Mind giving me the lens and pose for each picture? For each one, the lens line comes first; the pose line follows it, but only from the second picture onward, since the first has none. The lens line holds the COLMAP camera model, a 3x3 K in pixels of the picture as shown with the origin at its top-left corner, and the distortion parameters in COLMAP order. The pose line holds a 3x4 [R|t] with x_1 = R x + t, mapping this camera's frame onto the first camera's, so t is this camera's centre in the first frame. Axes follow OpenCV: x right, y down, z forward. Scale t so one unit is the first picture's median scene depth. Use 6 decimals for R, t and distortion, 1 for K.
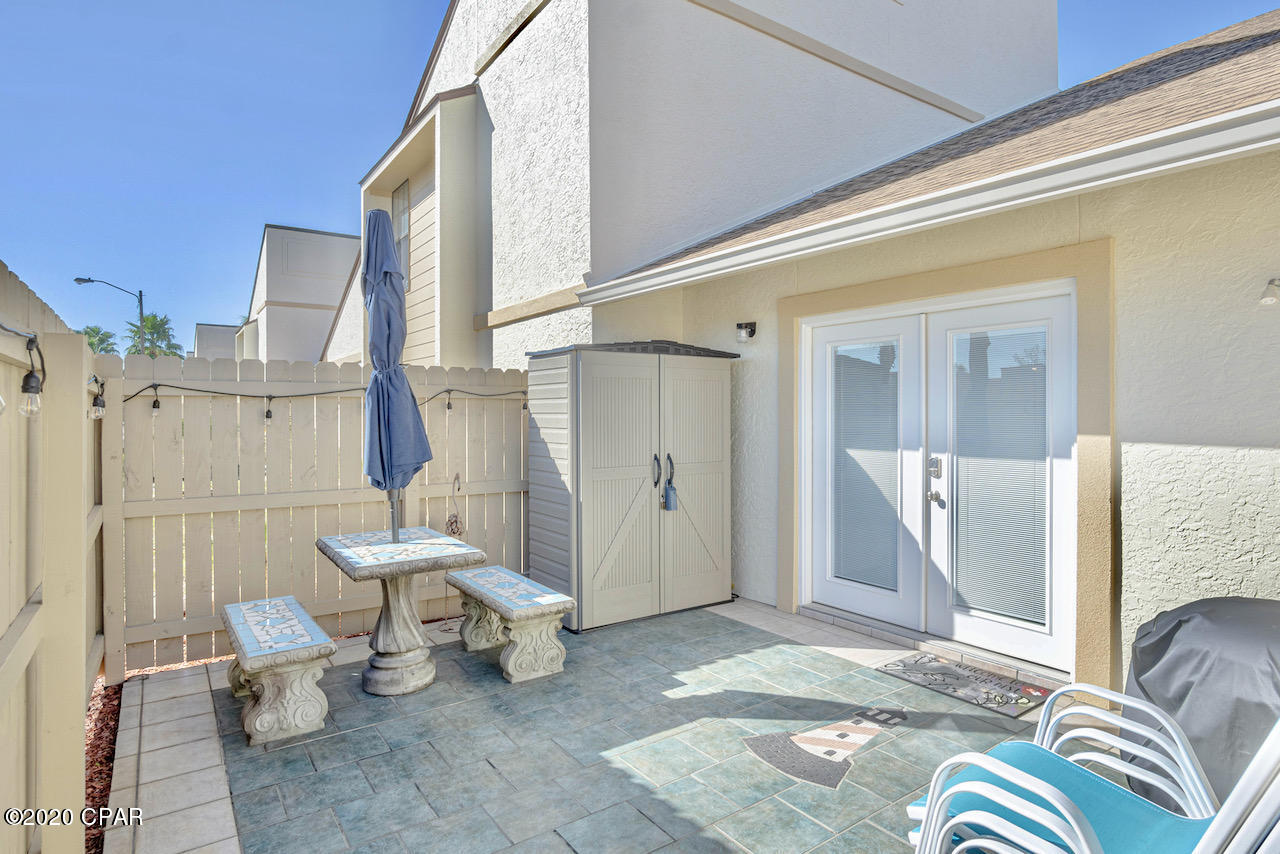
lens RADIAL K [[706.5, 0, 625.4], [0, 706.5, 409.7], [0, 0, 1]] dist [-0.027604, 0.001545]
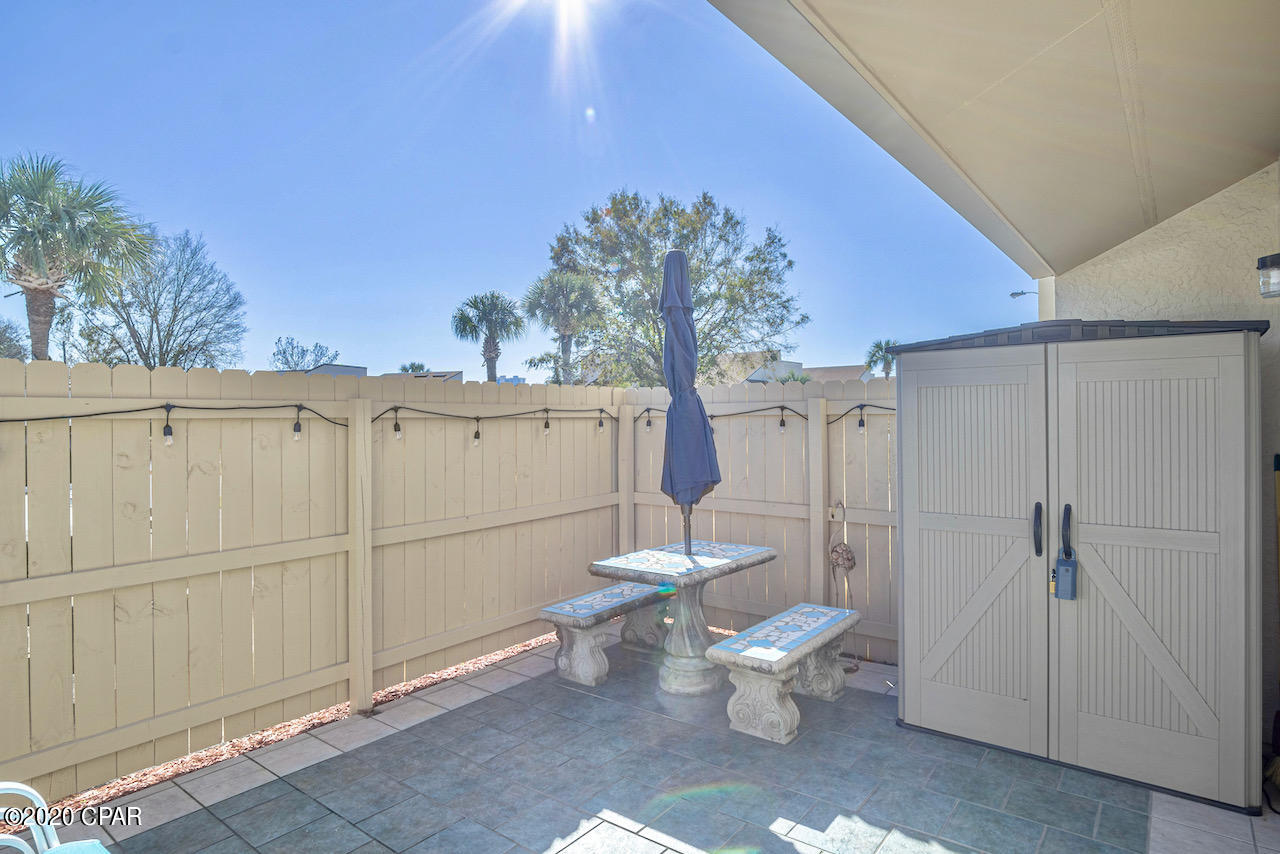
lens RADIAL K [[689.8, 0, 647.5], [0, 689.8, 422.2], [0, 0, 1]] dist [-0.023790, 0.001699]
pose [[0.312773, -0.002136, -0.949825, 0.595708], [0.005159, 0.999987, -0.000550, -0.012764], [0.949814, -0.004728, 0.312780, 0.551953]]
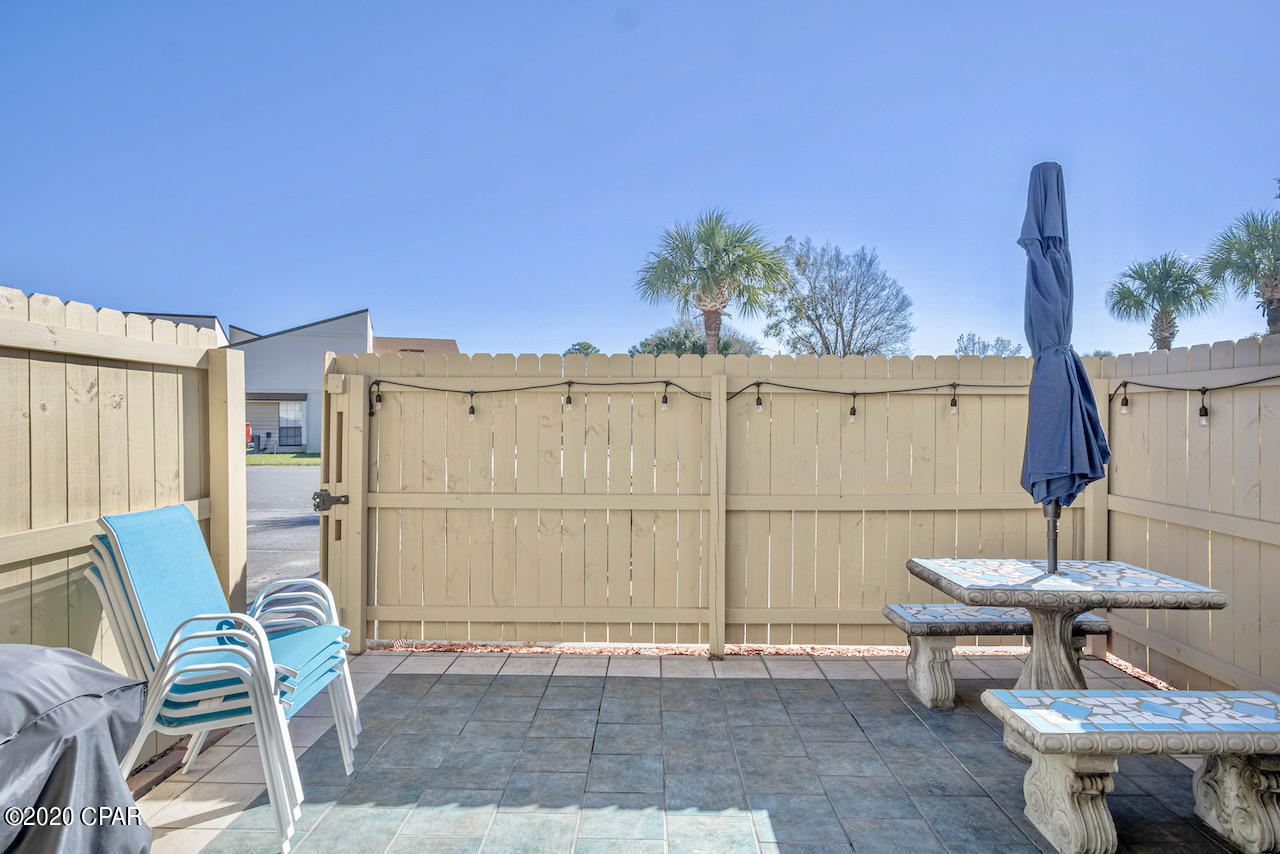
lens RADIAL K [[689.8, 0, 647.5], [0, 689.8, 422.2], [0, 0, 1]] dist [-0.023790, 0.001699]
pose [[-0.563794, 0.002181, -0.825912, 0.512423], [-0.009732, 0.999910, 0.009284, 0.014410], [0.825858, 0.013272, -0.563722, 0.953461]]
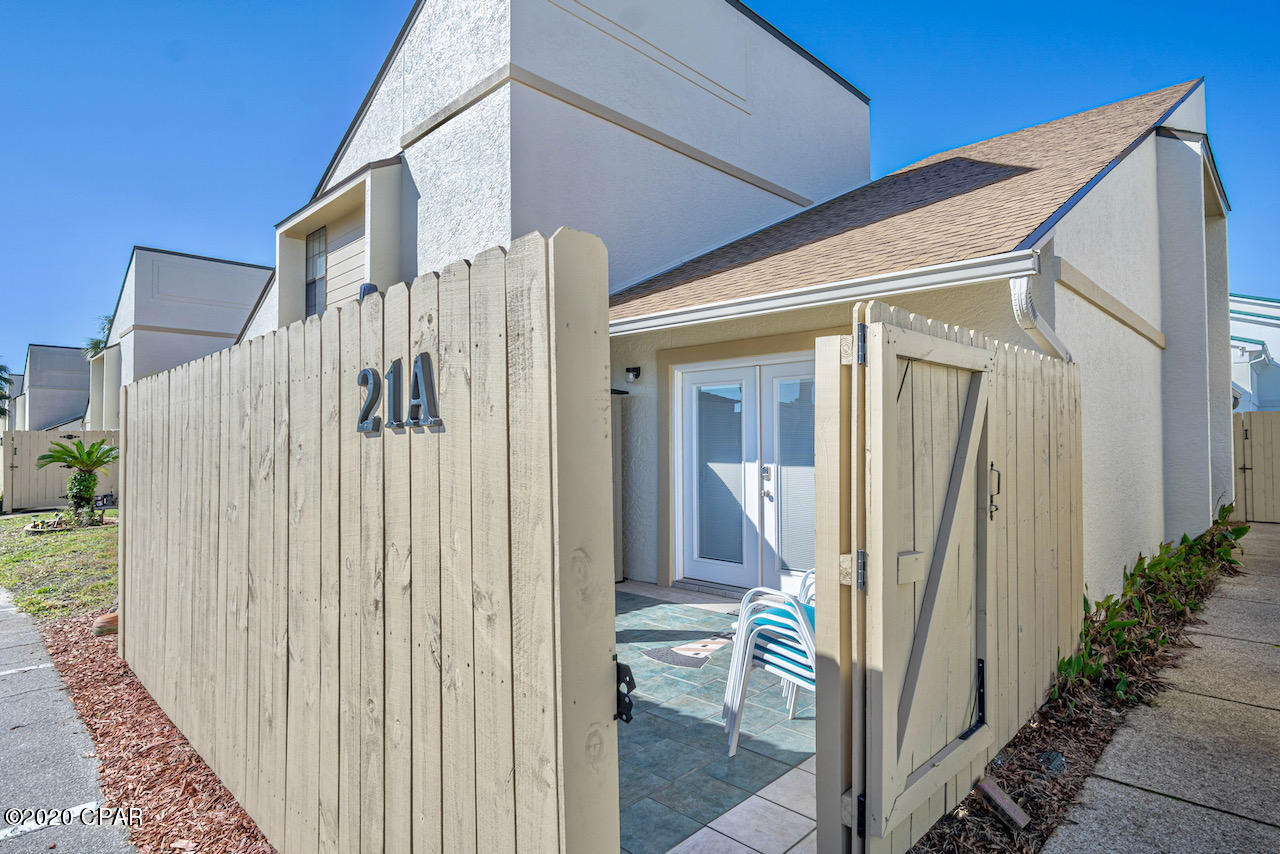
lens RADIAL K [[689.8, 0, 647.5], [0, 689.8, 422.2], [0, 0, 1]] dist [-0.023790, 0.001699]
pose [[0.977879, -0.000006, 0.209173, -0.089622], [0.004377, 0.999782, -0.020433, 0.005488], [-0.209127, 0.020896, 0.977665, -0.322788]]
